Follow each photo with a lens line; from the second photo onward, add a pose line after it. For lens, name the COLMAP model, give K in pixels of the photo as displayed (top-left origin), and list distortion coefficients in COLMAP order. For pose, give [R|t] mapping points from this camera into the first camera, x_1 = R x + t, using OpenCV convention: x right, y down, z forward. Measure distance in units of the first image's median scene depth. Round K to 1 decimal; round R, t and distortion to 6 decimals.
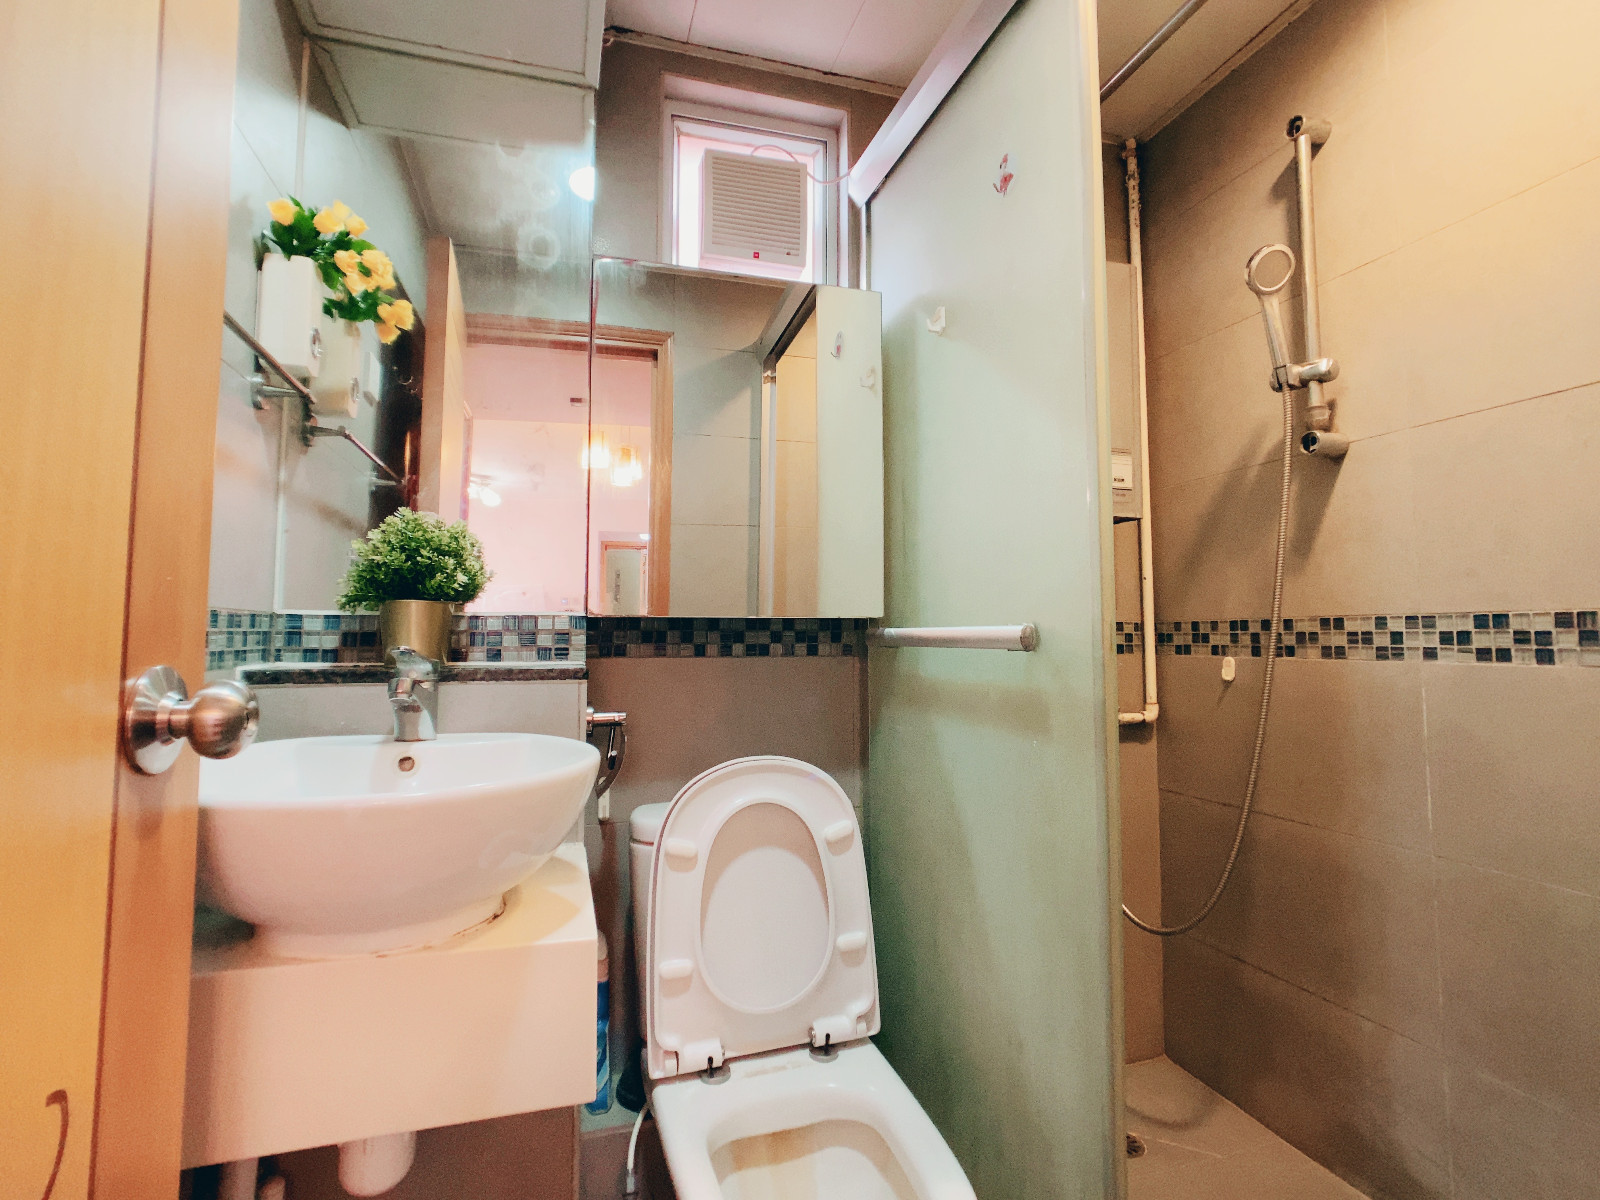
lens RADIAL K [[790.4, 0, 793.0], [0, 790.4, 595.0], [0, 0, 1]] dist [-0.026457, 0.013354]
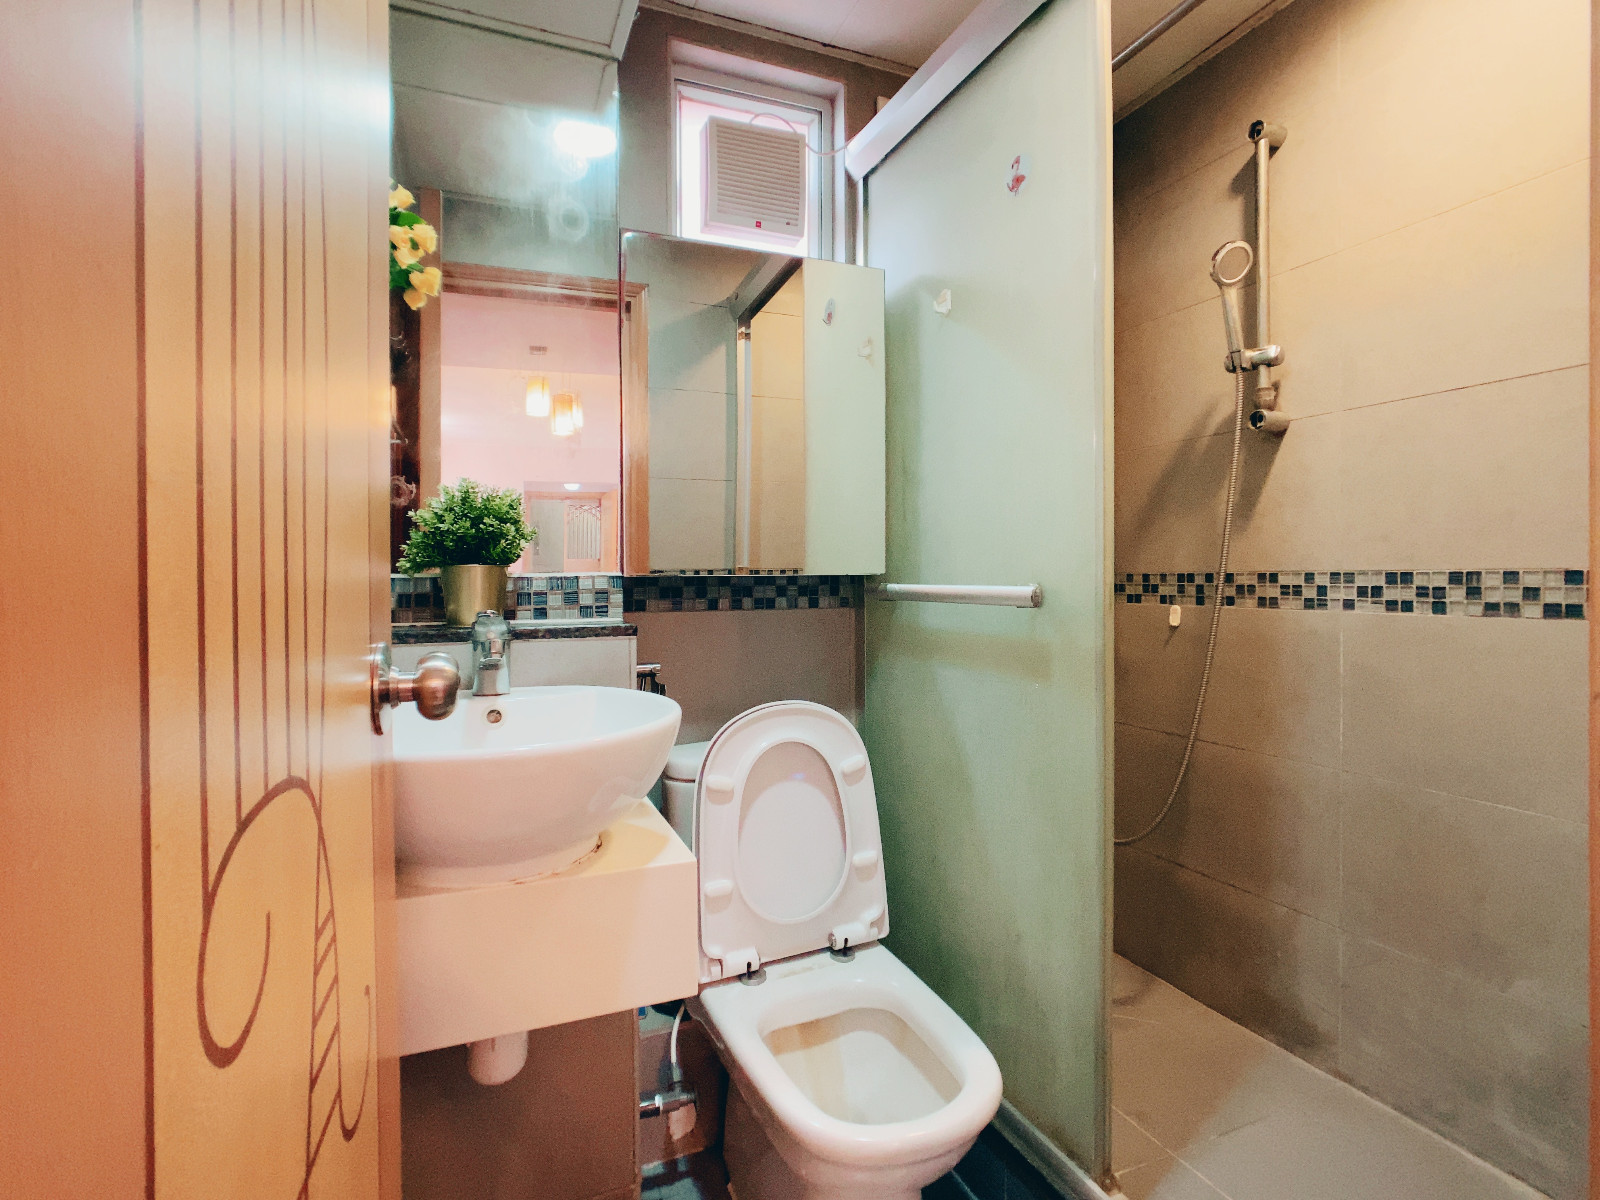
lens RADIAL K [[790.4, 0, 790.7], [0, 790.4, 595.5], [0, 0, 1]] dist [-0.026457, 0.013354]
pose [[0.995136, -0.008051, 0.098186, -0.138027], [0.000448, 0.997014, 0.077221, -0.029204], [-0.098514, -0.076801, 0.992168, -0.091343]]
